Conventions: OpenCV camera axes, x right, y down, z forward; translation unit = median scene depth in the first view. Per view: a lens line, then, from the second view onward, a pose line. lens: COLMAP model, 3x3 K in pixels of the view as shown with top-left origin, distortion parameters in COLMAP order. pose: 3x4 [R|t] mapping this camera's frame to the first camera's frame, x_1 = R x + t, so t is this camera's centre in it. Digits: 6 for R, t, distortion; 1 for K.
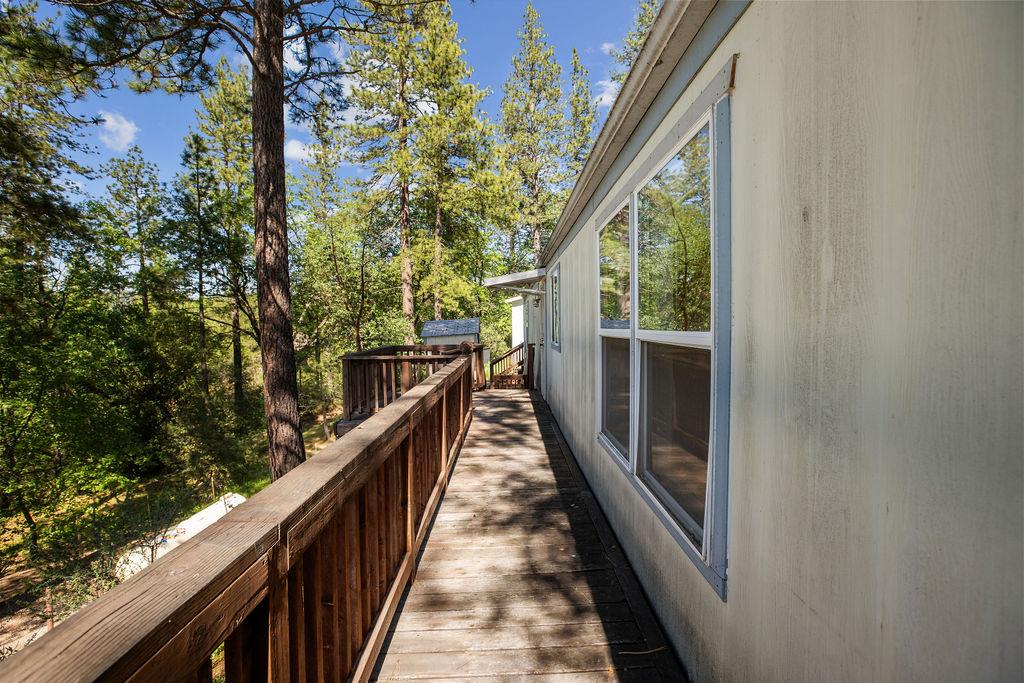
lens RADIAL K [[480.2, 0, 507.3], [0, 480.2, 323.3], [0, 0, 1]] dist [-0.056098, 0.021384]
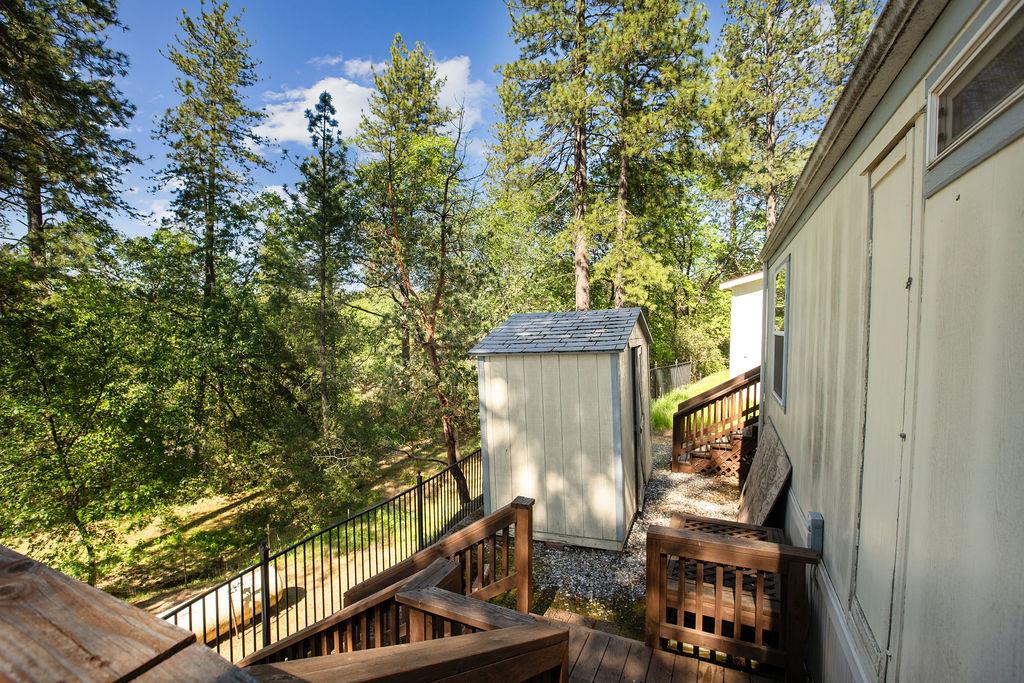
lens RADIAL K [[479.2, 0, 506.6], [0, 479.2, 340.2], [0, 0, 1]] dist [-0.063185, 0.029367]
pose [[0.908958, 0.035186, -0.415401, 0.000751], [-0.019553, 0.998933, 0.041828, 0.000497], [0.416429, -0.029897, 0.908676, 0.277344]]
